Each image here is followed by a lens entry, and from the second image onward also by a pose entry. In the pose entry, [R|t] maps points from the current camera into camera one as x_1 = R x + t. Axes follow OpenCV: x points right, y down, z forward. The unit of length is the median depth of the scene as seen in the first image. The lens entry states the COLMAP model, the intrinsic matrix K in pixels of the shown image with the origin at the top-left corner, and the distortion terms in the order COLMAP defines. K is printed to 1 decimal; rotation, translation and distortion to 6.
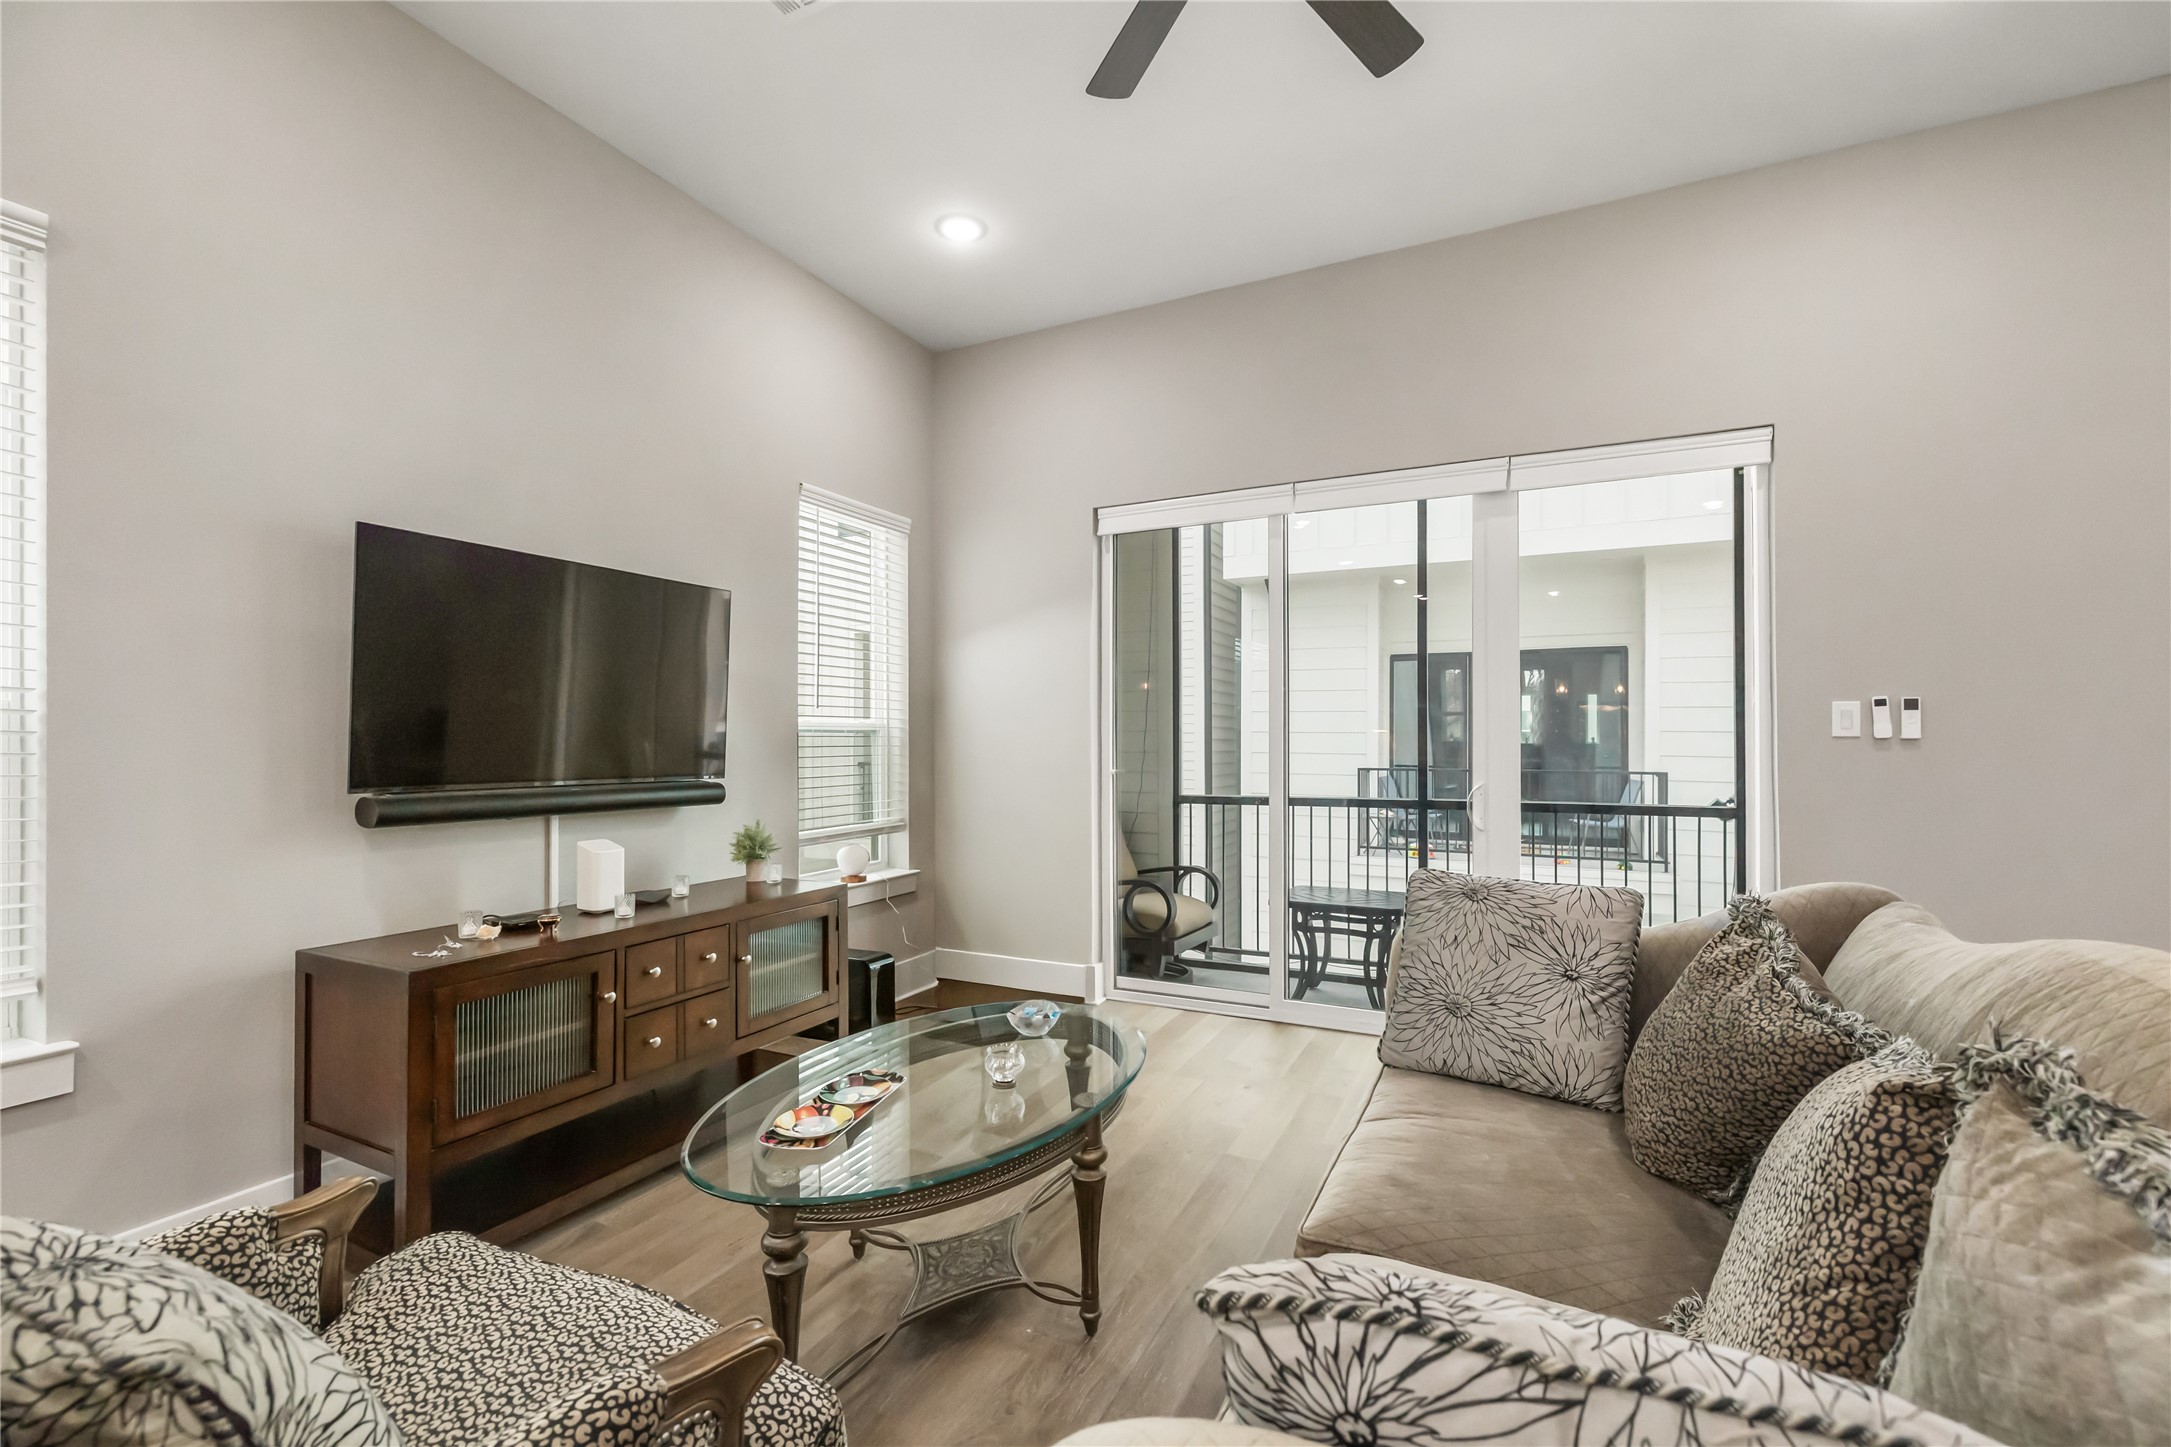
lens RADIAL K [[936.3, 0, 1108.6], [0, 936.3, 730.0], [0, 0, 1]] dist [0.043227, -0.000105]
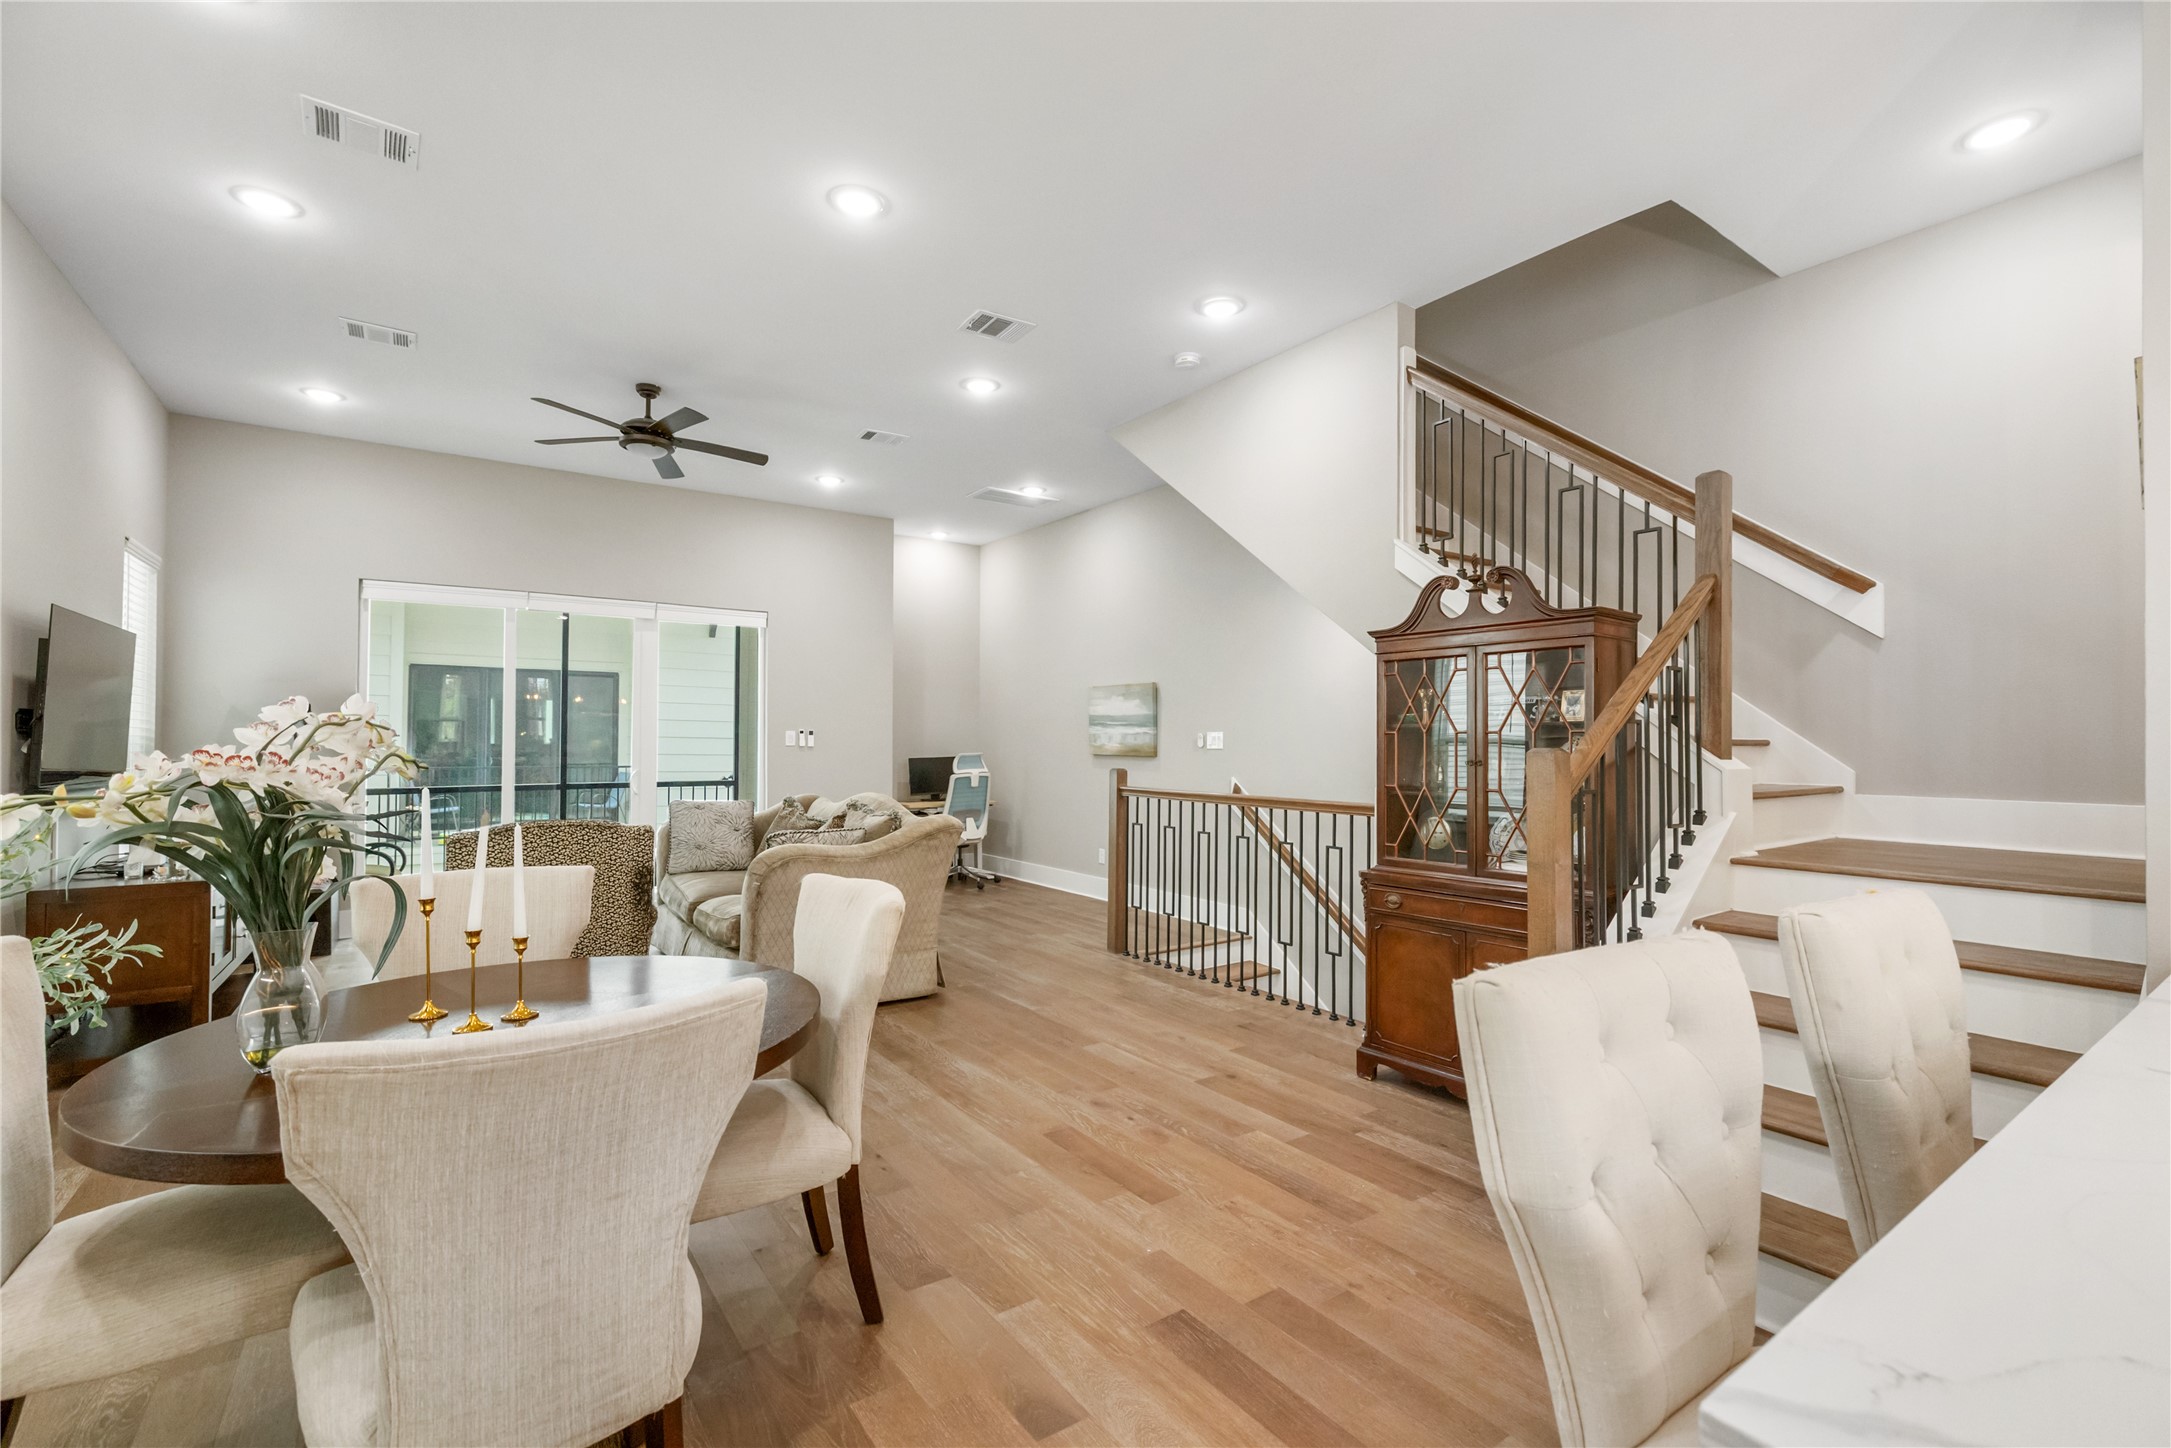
lens RADIAL K [[936.3, 0, 1108.6], [0, 936.3, 730.5], [0, 0, 1]] dist [0.043227, -0.000105]
pose [[0.461735, 0.014168, 0.886905, -0.939448], [-0.008244, 0.999898, -0.011681, -0.014442], [-0.886980, -0.001918, 0.461804, -0.817739]]
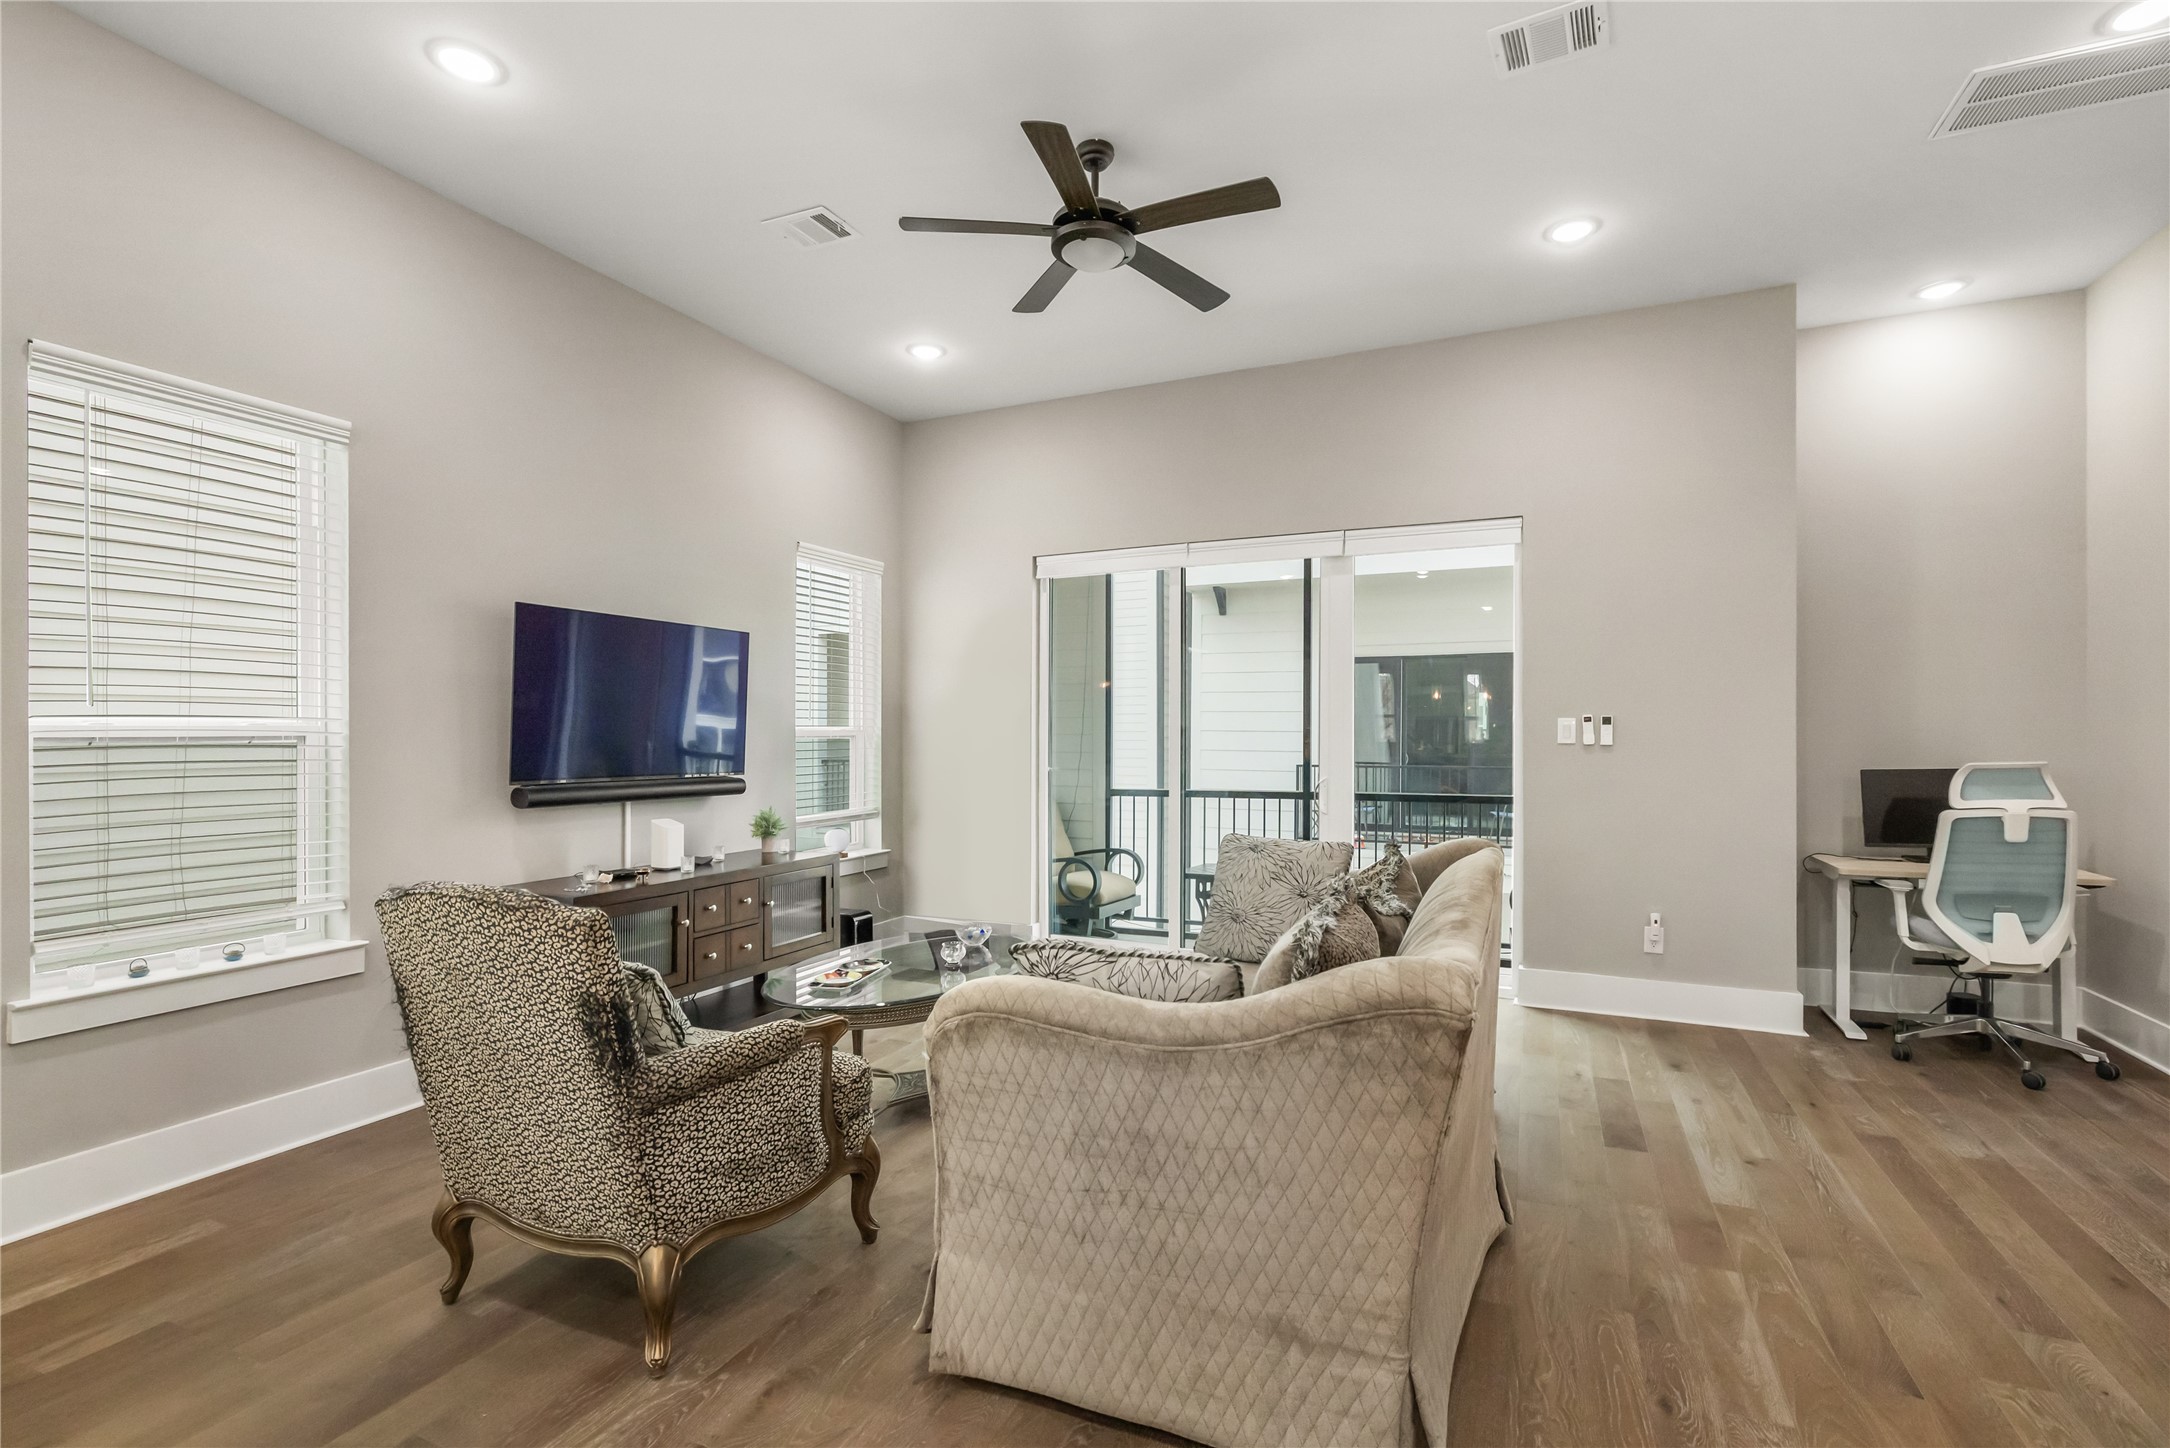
lens RADIAL K [[953.8, 0, 1128.0], [0, 953.8, 726.2], [0, 0, 1]] dist [0.013187, -0.000033]
pose [[0.998476, 0.001650, 0.055158, 0.056507], [-0.001714, 0.999998, 0.001118, -0.019983], [-0.055156, -0.001211, 0.998477, -0.373859]]
